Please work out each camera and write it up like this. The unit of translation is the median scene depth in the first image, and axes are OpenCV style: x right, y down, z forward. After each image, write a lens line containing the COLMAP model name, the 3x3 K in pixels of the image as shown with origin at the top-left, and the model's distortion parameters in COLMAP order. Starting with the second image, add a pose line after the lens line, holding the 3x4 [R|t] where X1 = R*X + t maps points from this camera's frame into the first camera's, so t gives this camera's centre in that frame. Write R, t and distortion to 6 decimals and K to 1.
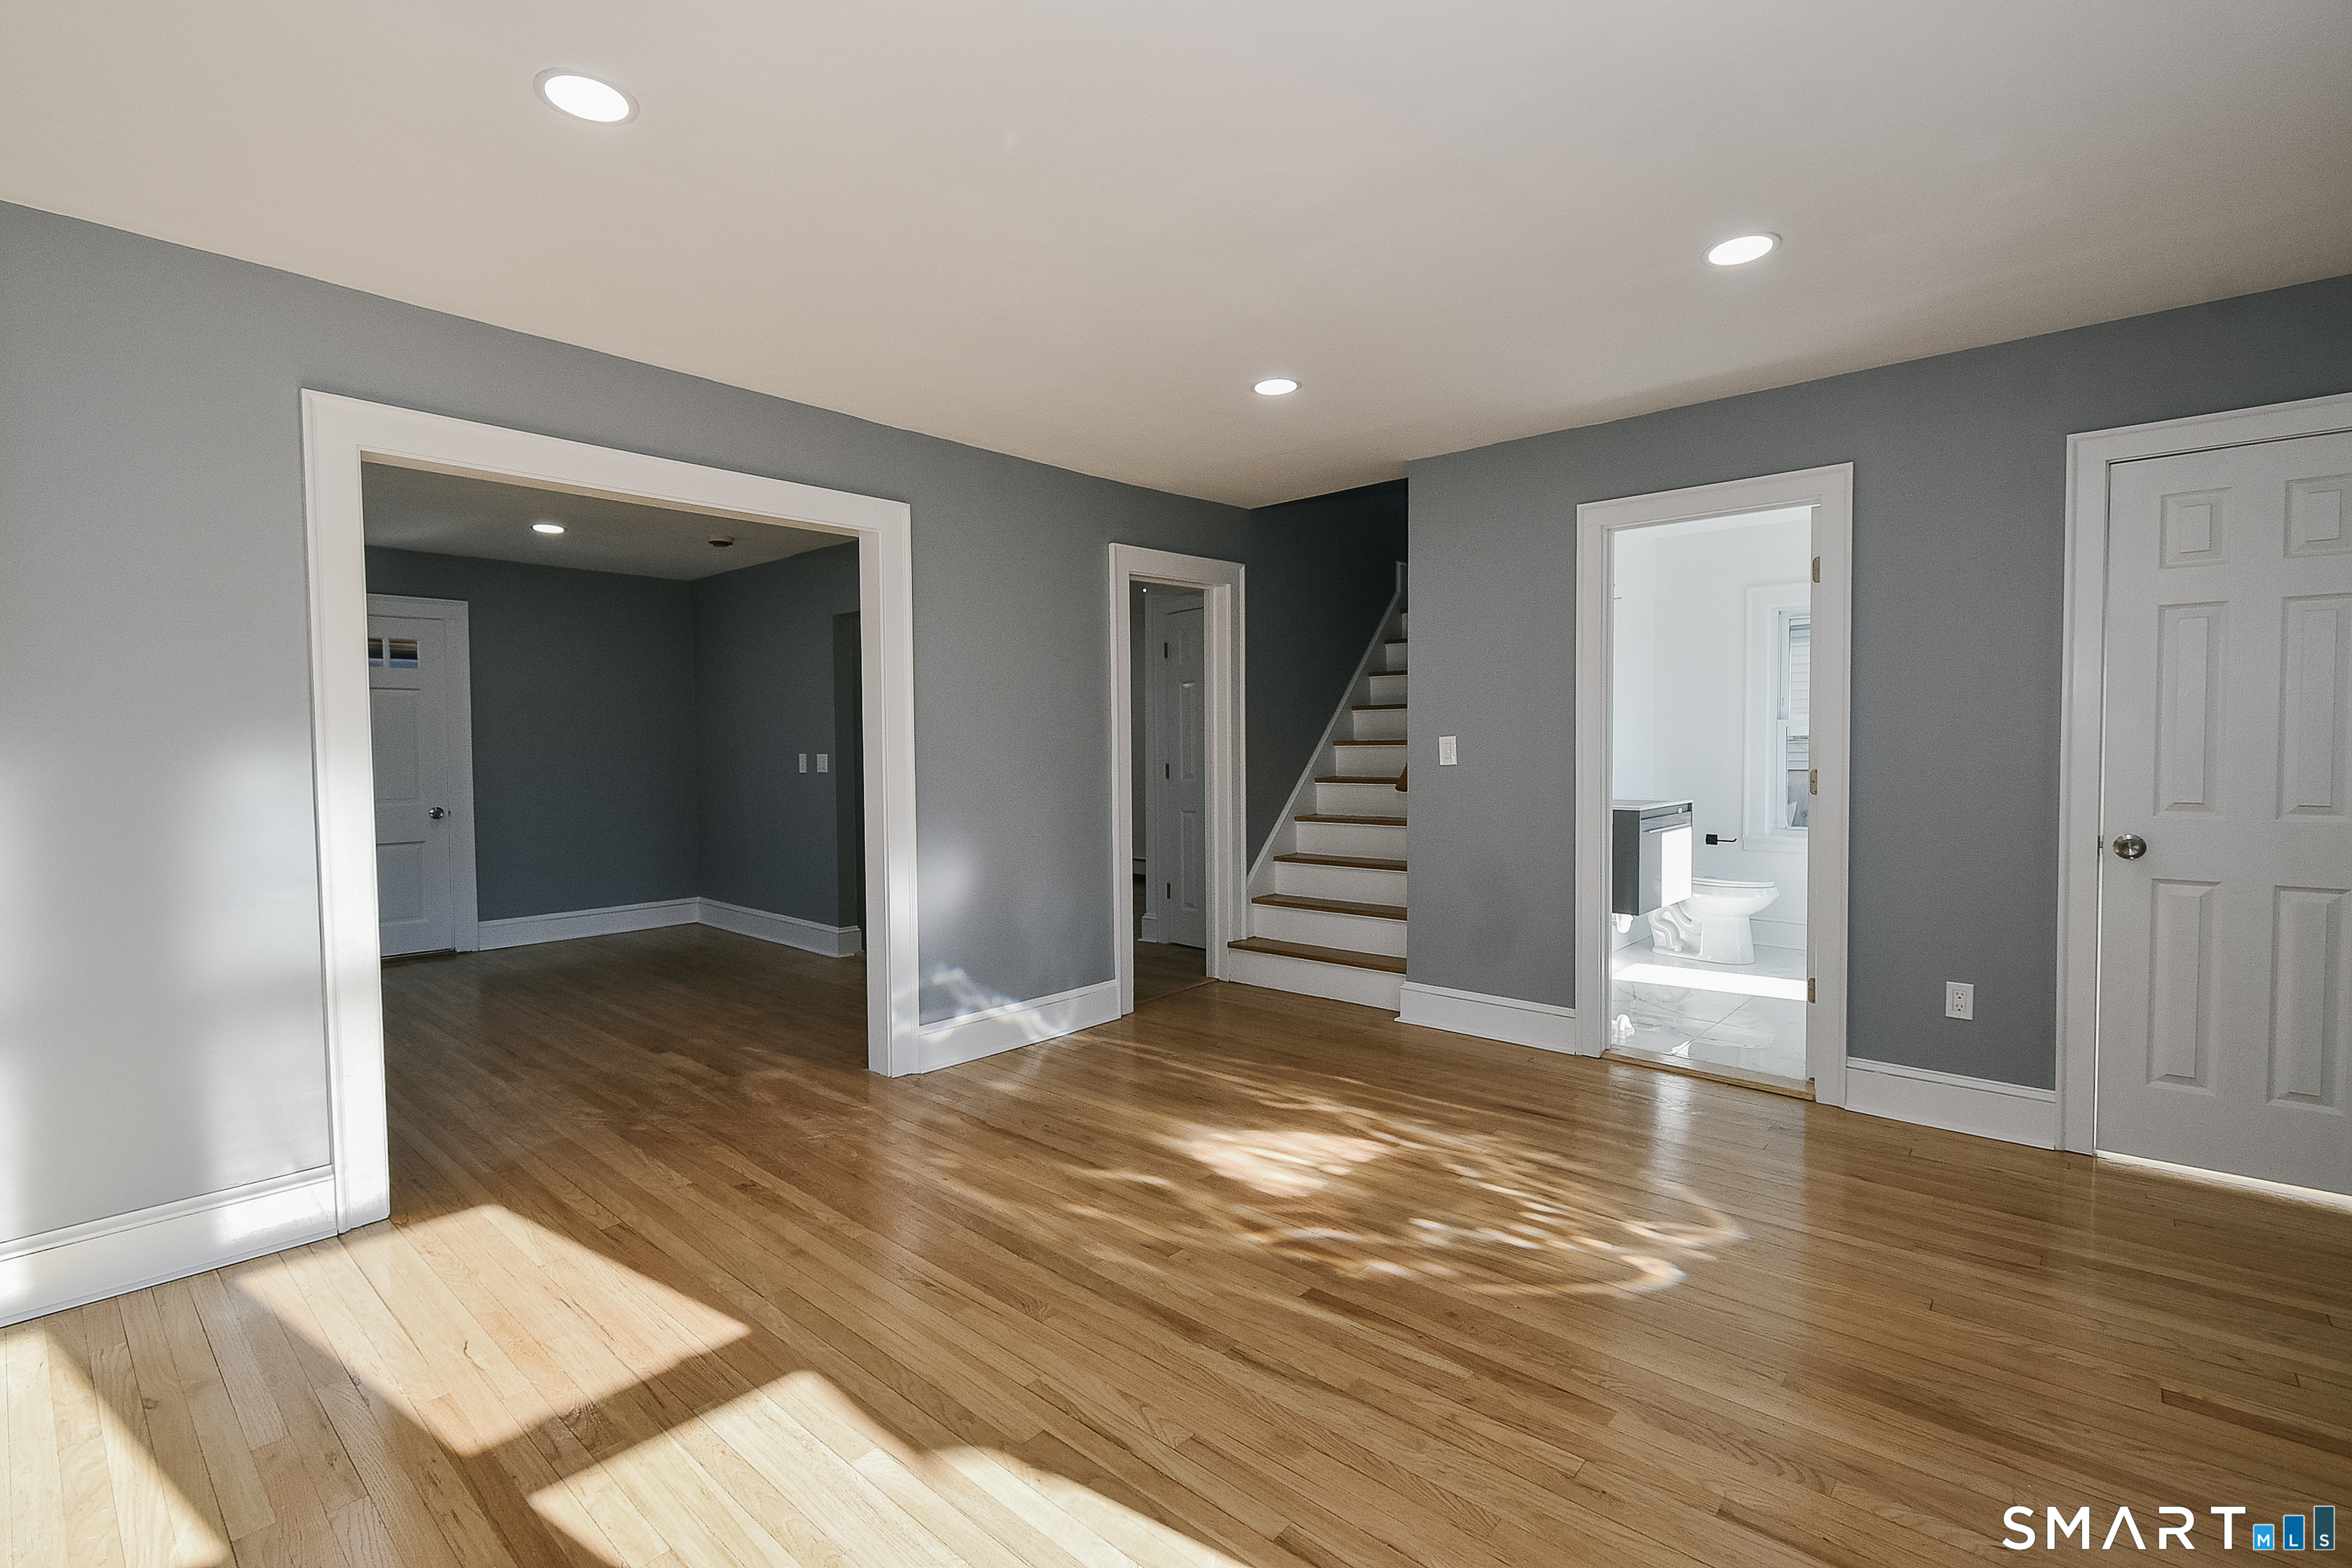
lens RADIAL K [[1041.1, 0, 1176.0], [0, 1041.1, 784.0], [0, 0, 1]] dist [-0.000148, -0.000803]
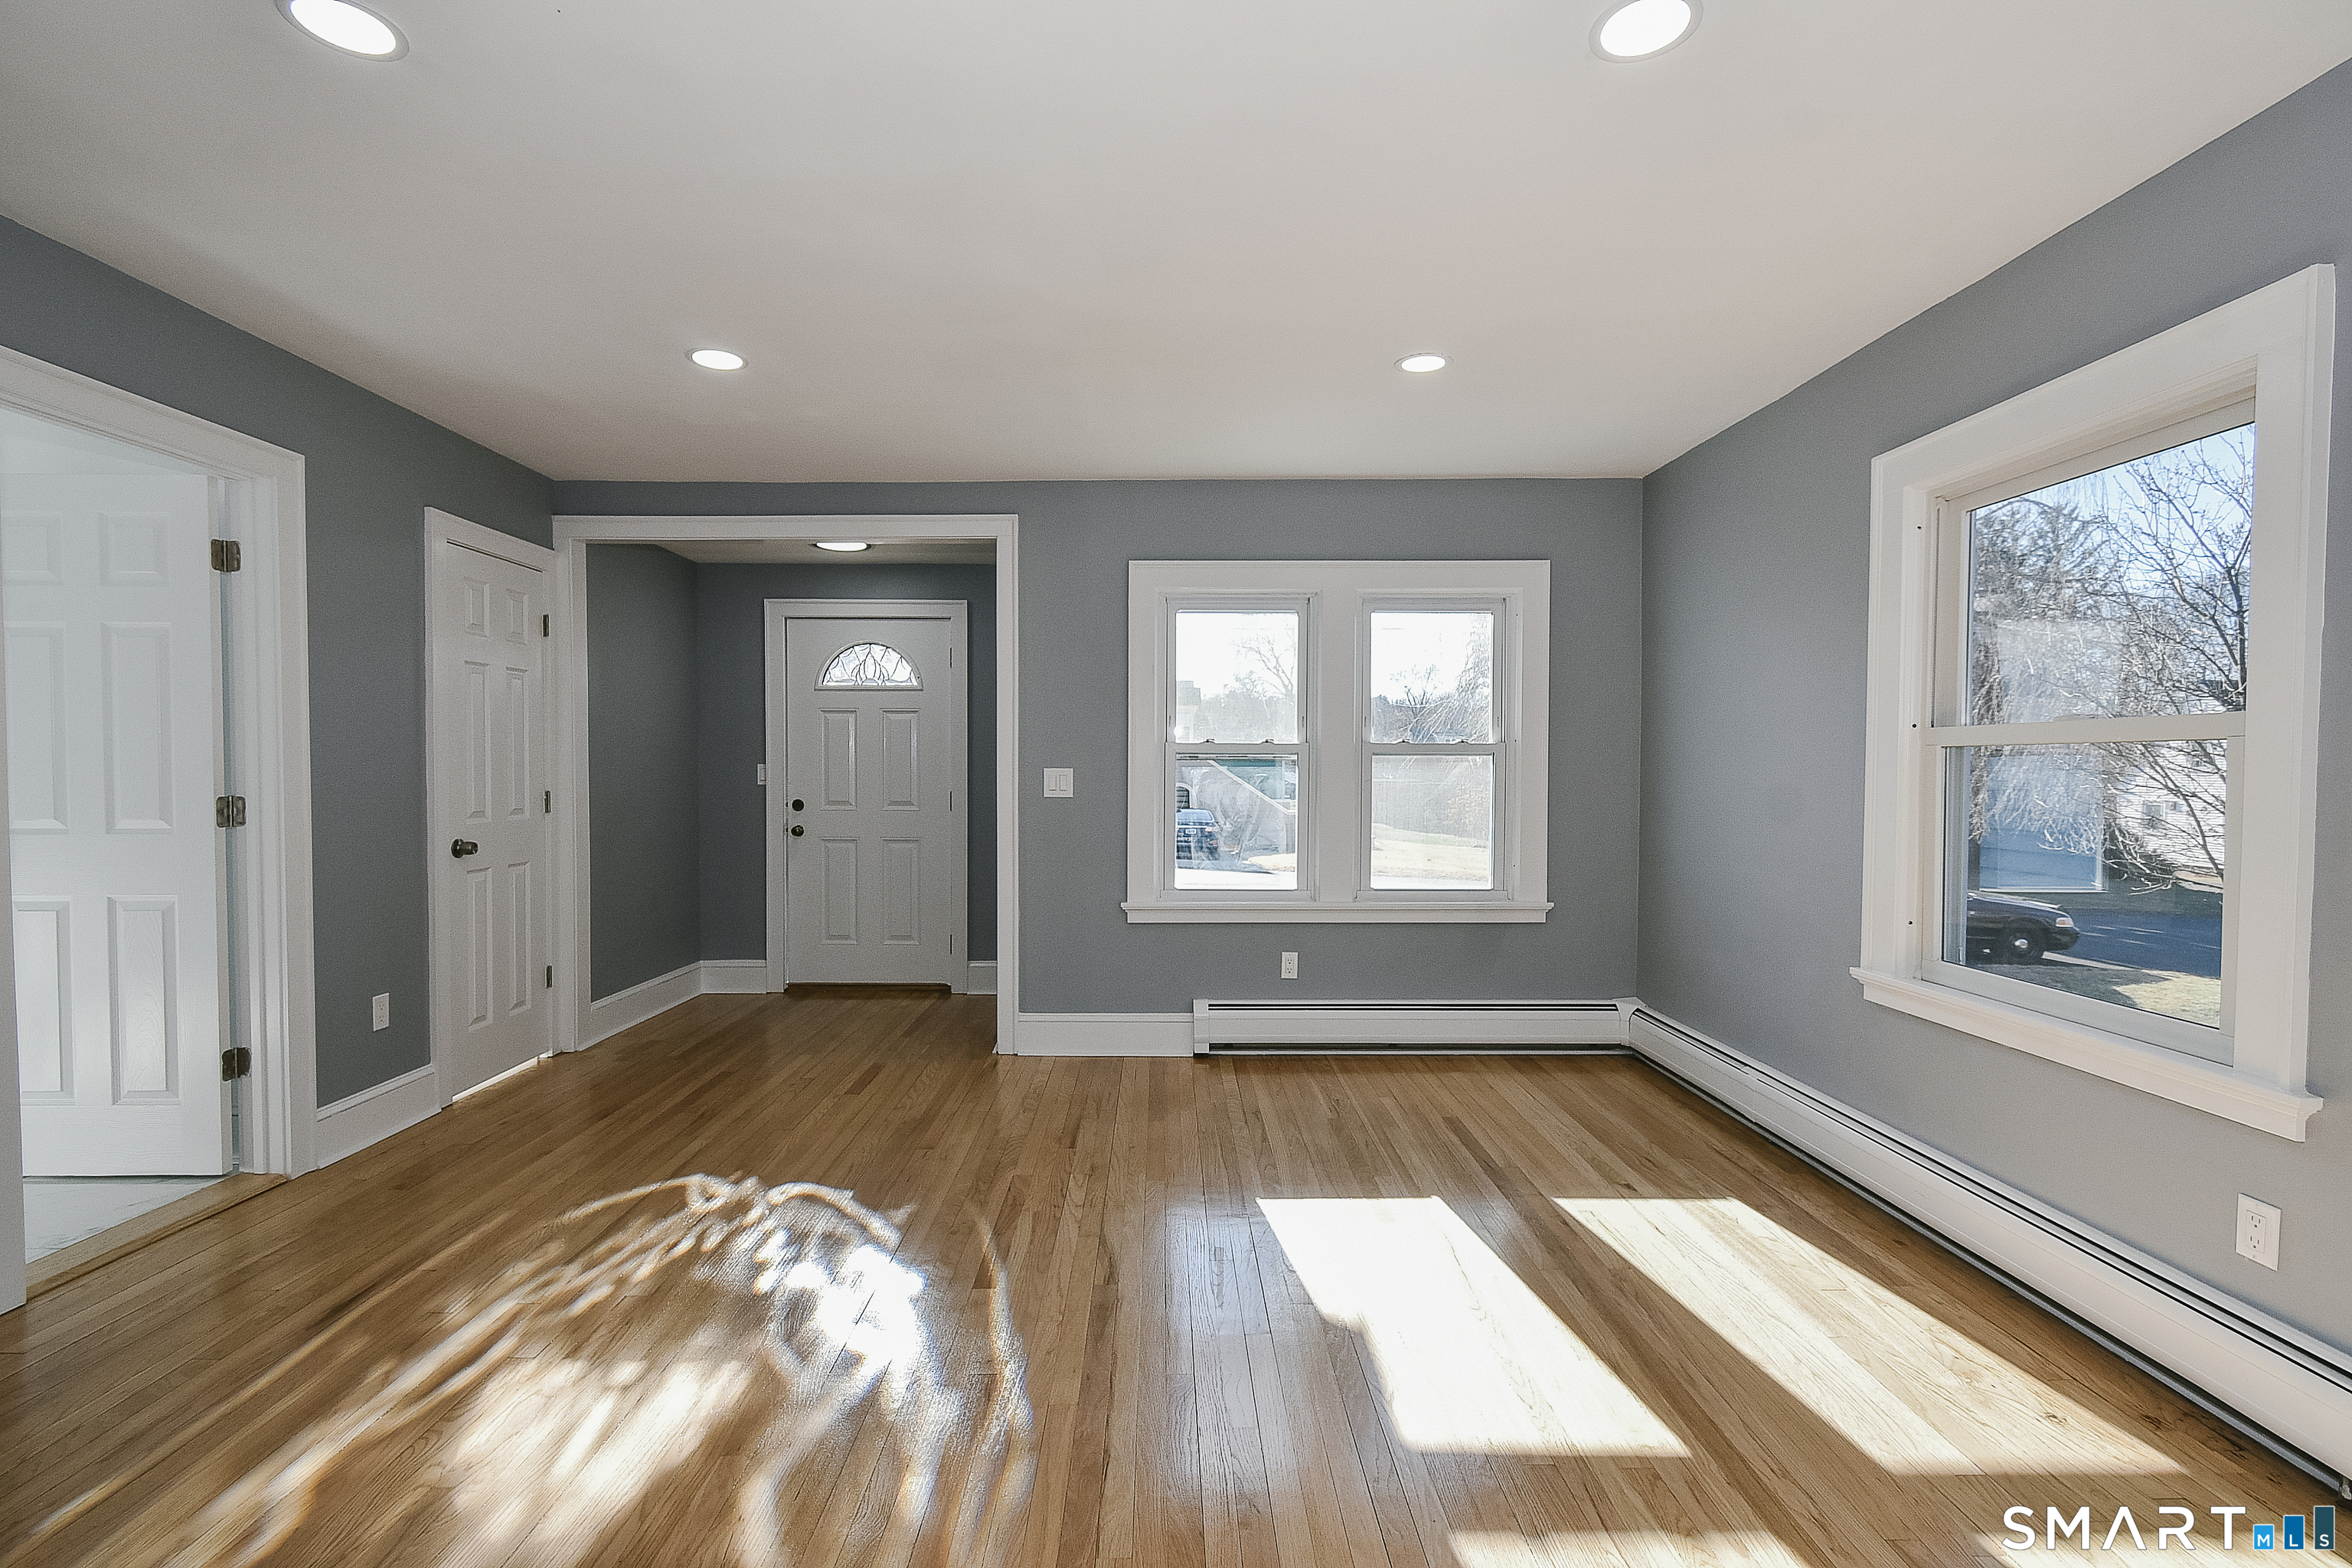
lens RADIAL K [[1025.9, 0, 1173.3], [0, 1025.9, 788.4], [0, 0, 1]] dist [-0.000808, -0.000921]
pose [[-0.663919, -0.005240, 0.747787, -0.530546], [0.039382, 0.998343, 0.041962, -0.027348], [-0.746767, 0.057309, -0.662612, 1.035334]]
